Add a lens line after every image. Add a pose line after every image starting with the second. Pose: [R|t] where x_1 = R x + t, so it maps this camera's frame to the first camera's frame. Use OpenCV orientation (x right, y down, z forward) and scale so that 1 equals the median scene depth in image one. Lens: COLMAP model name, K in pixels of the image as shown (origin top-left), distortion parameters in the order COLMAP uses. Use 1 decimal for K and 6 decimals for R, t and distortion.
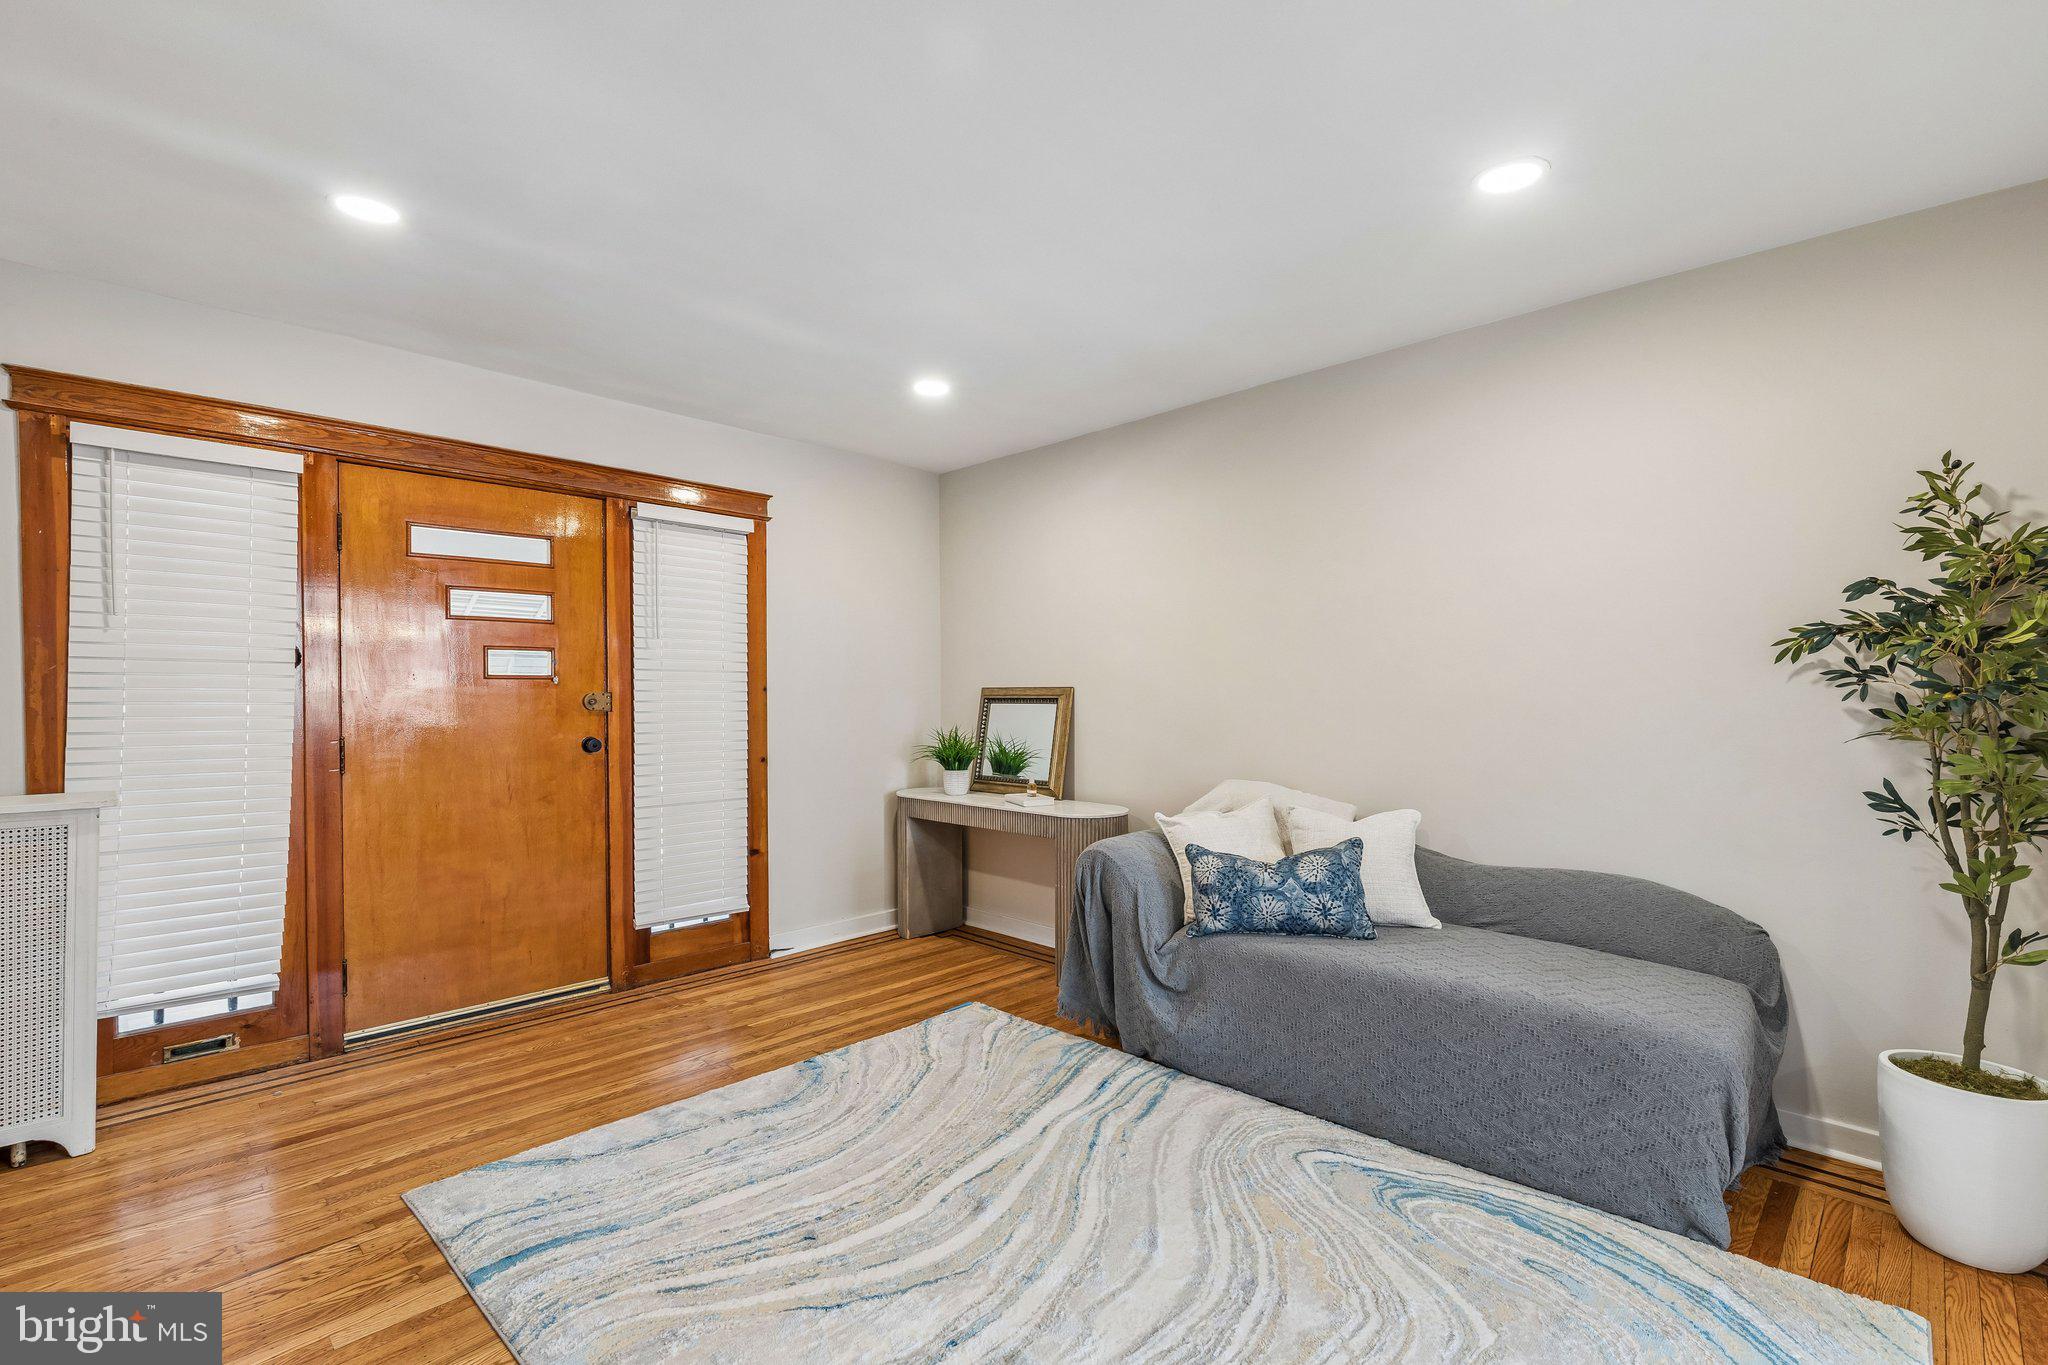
lens RADIAL K [[929.0, 0, 1024.0], [0, 929.0, 682.5], [0, 0, 1]] dist [0.009982, 0.000360]
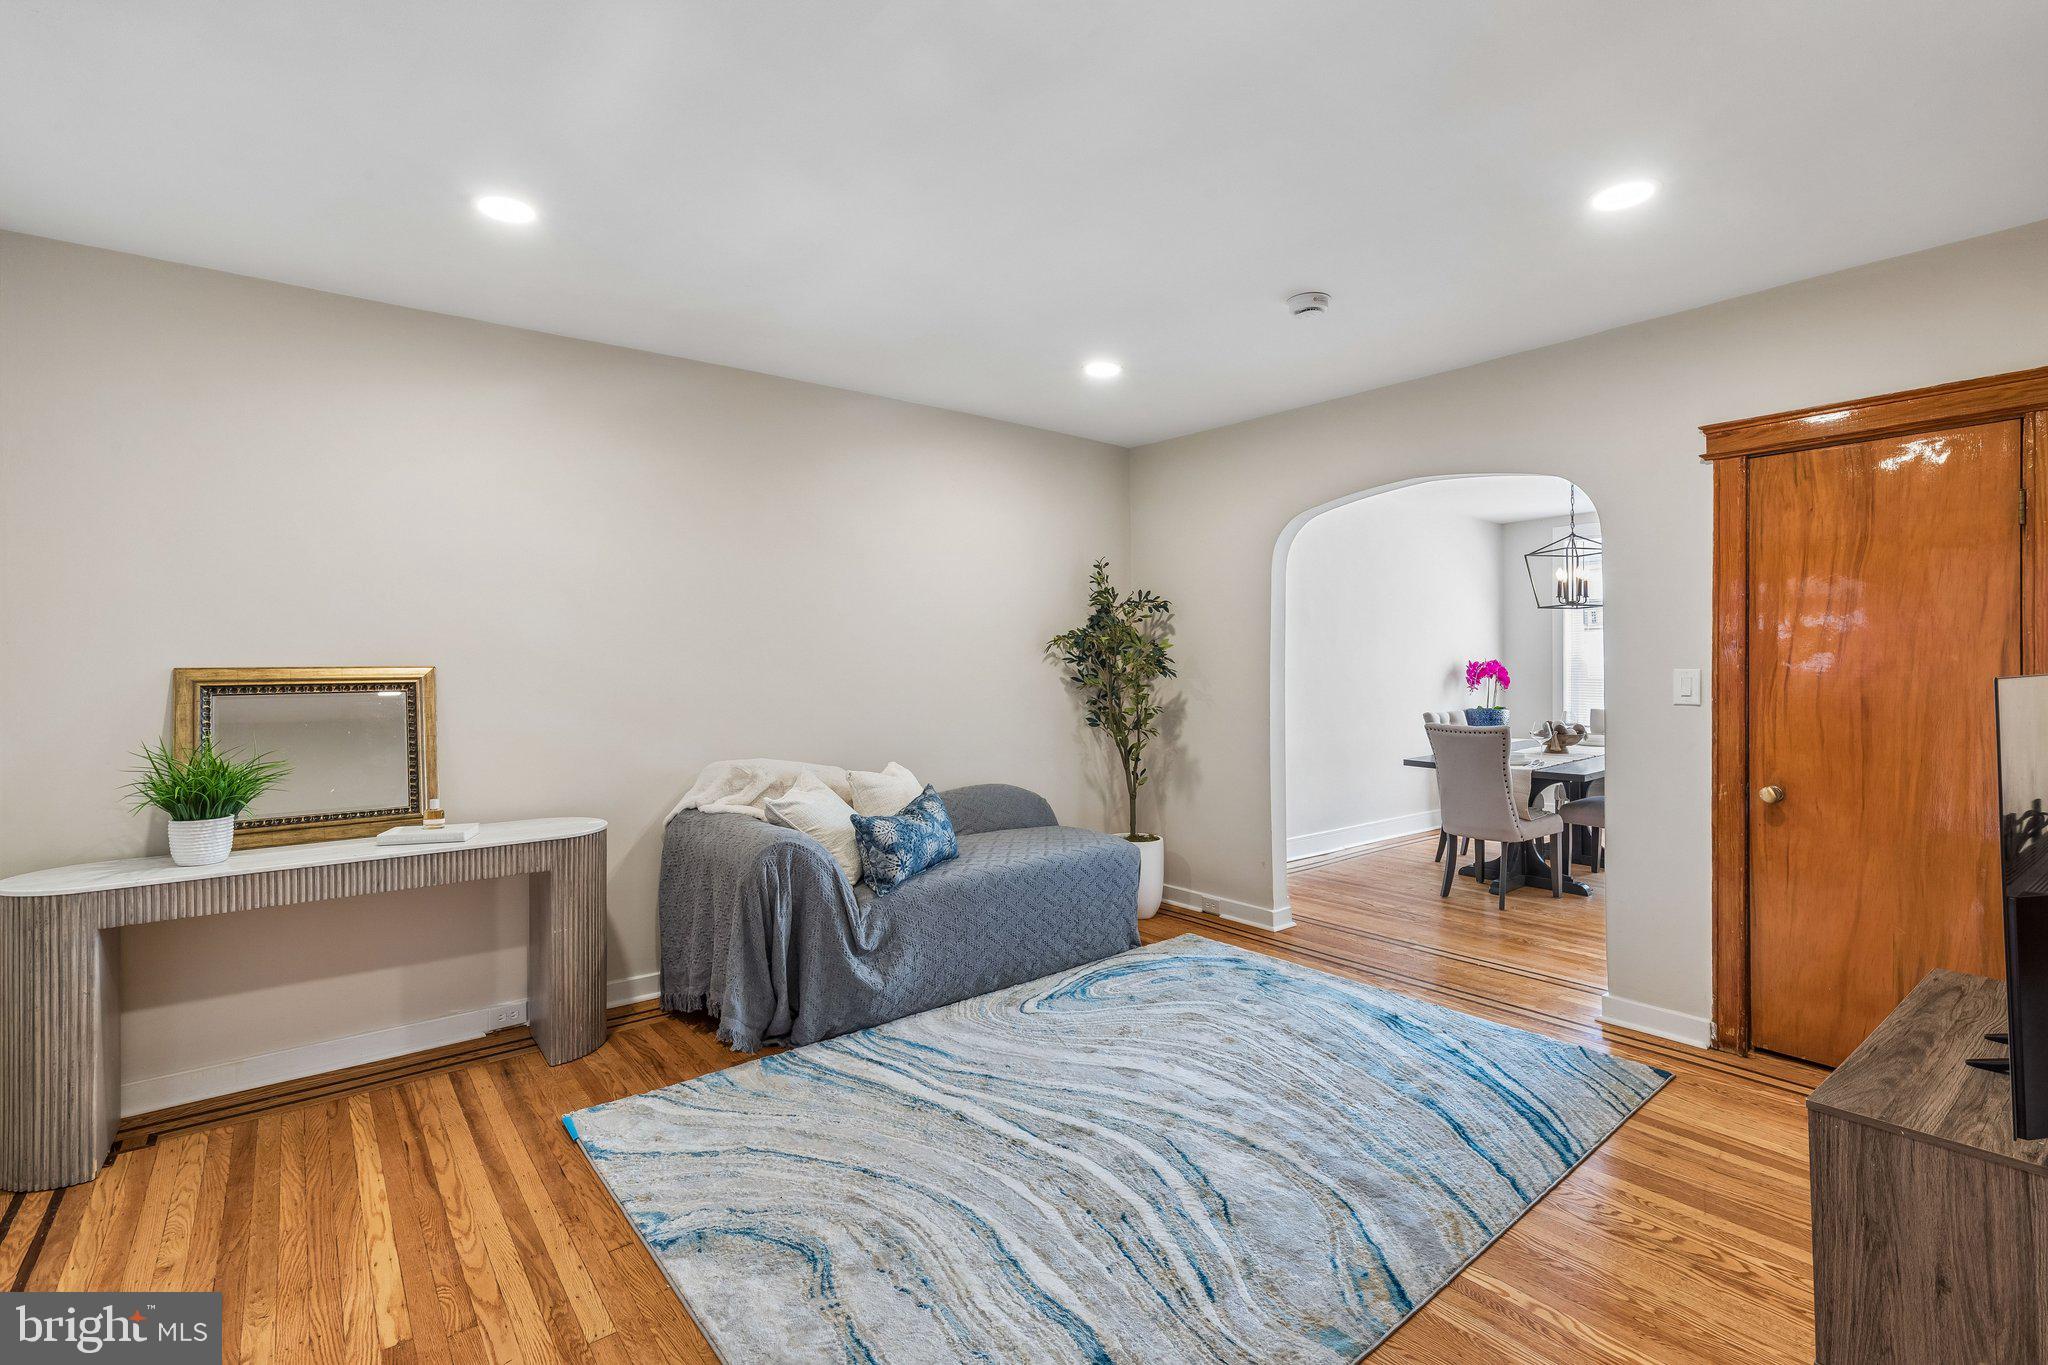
lens RADIAL K [[938.5, 0, 1039.5], [0, 938.5, 656.4], [0, 0, 1]] dist [0.009146, 0.000341]
pose [[0.108655, 0.009886, 0.994030, -0.765731], [-0.003142, 0.999949, -0.009601, 0.003576], [-0.994075, -0.002080, 0.108680, 0.600478]]
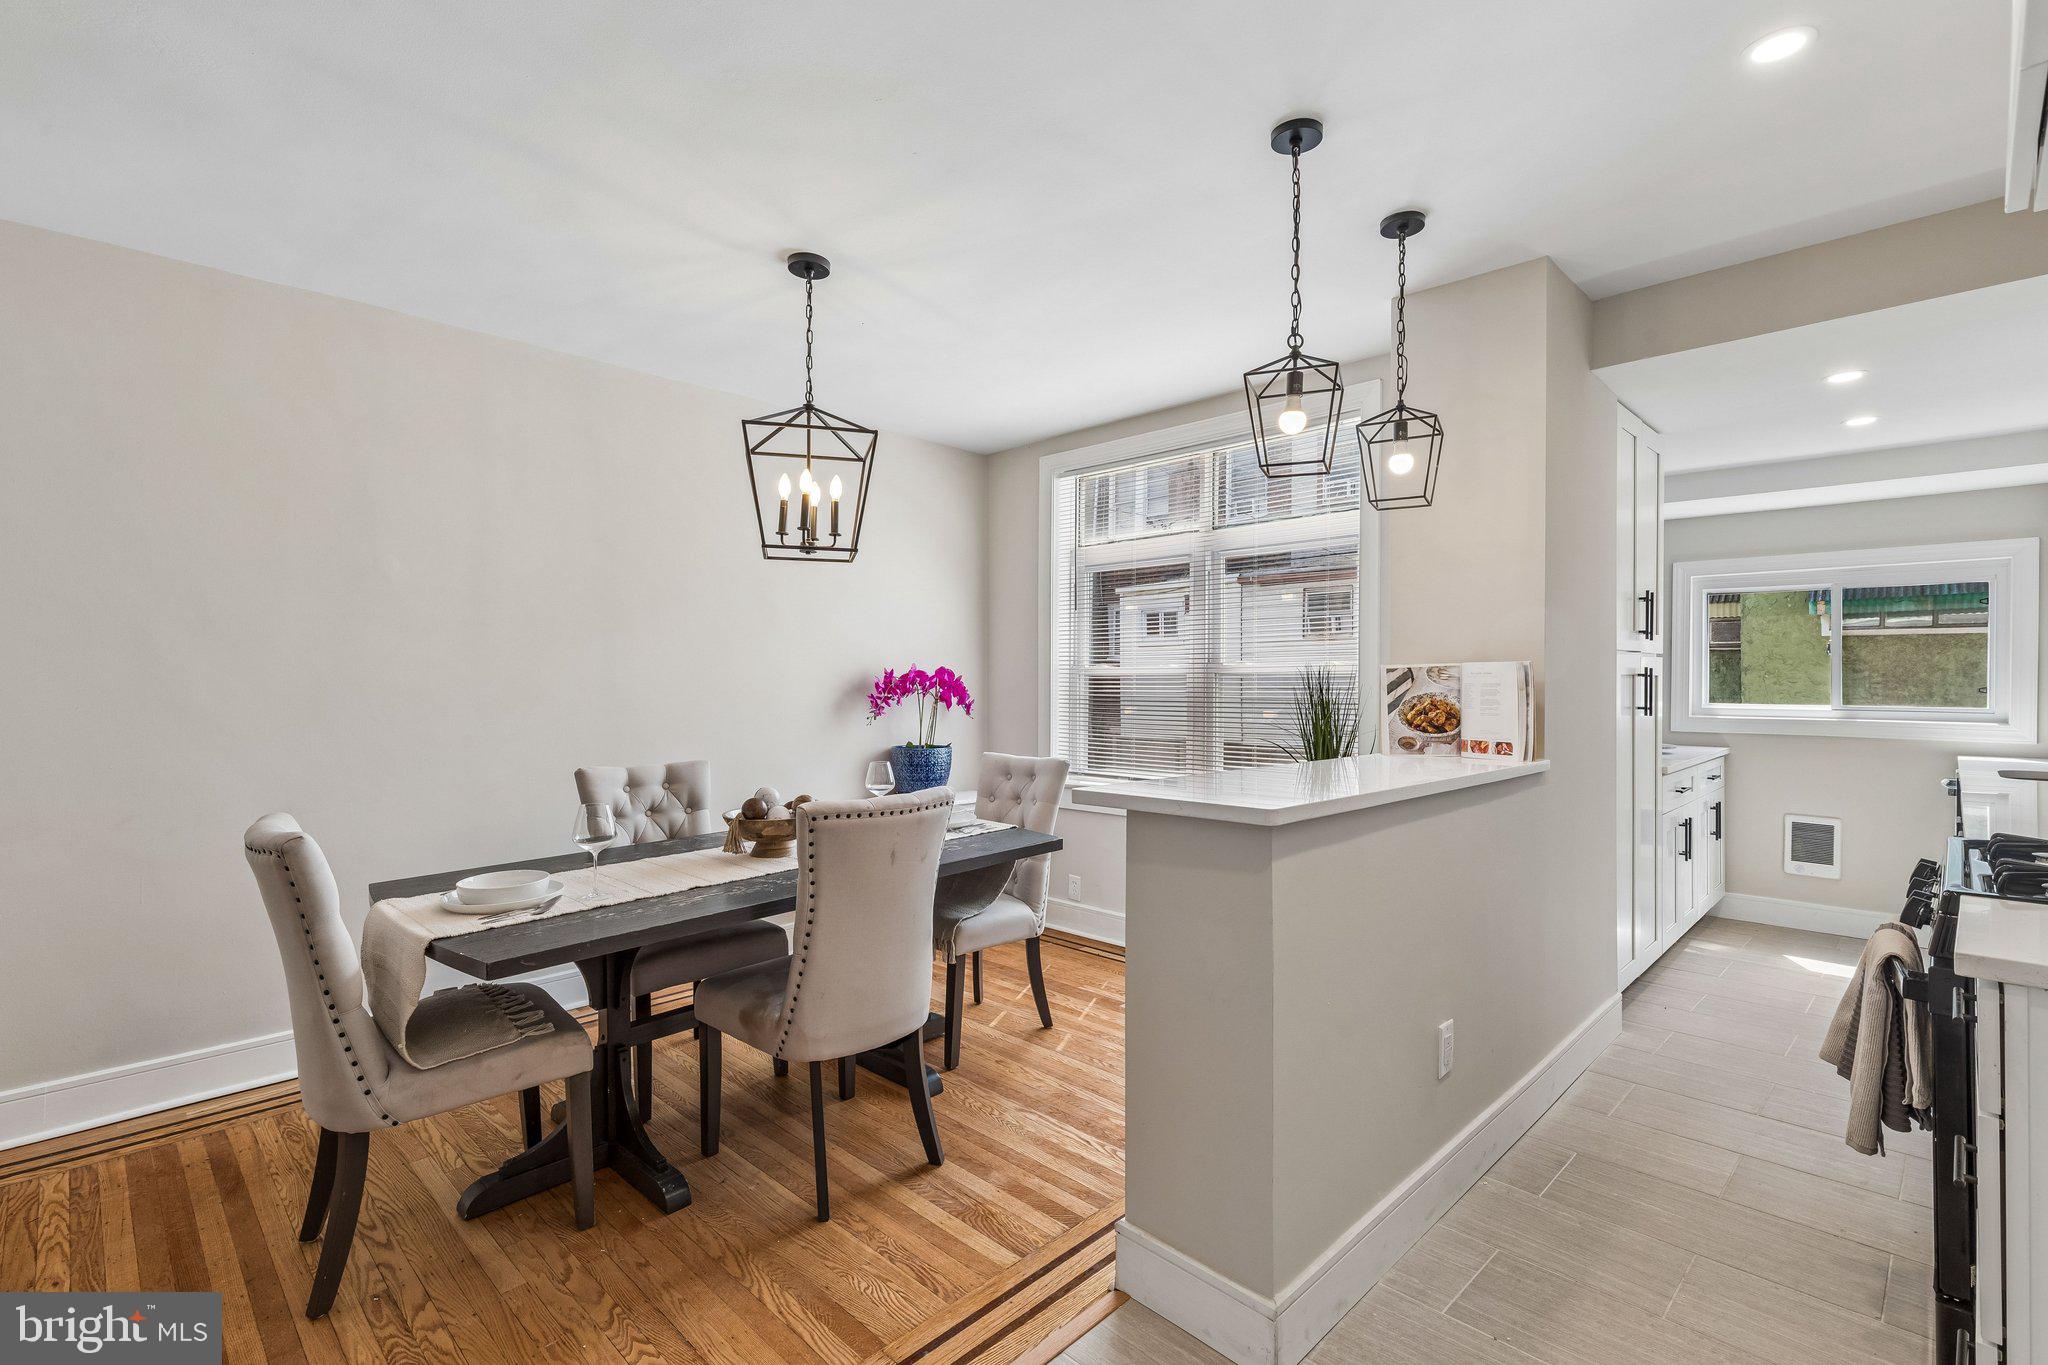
lens RADIAL K [[929.7, 0, 1024.0], [0, 929.7, 682.5], [0, 0, 1]] dist [0.004004, 0.000469]
pose [[-0.000094, -0.006374, 0.999980, 0.173784], [-0.007475, 0.999952, 0.006373, 0.000648], [-0.999972, -0.007474, -0.000141, -0.335797]]
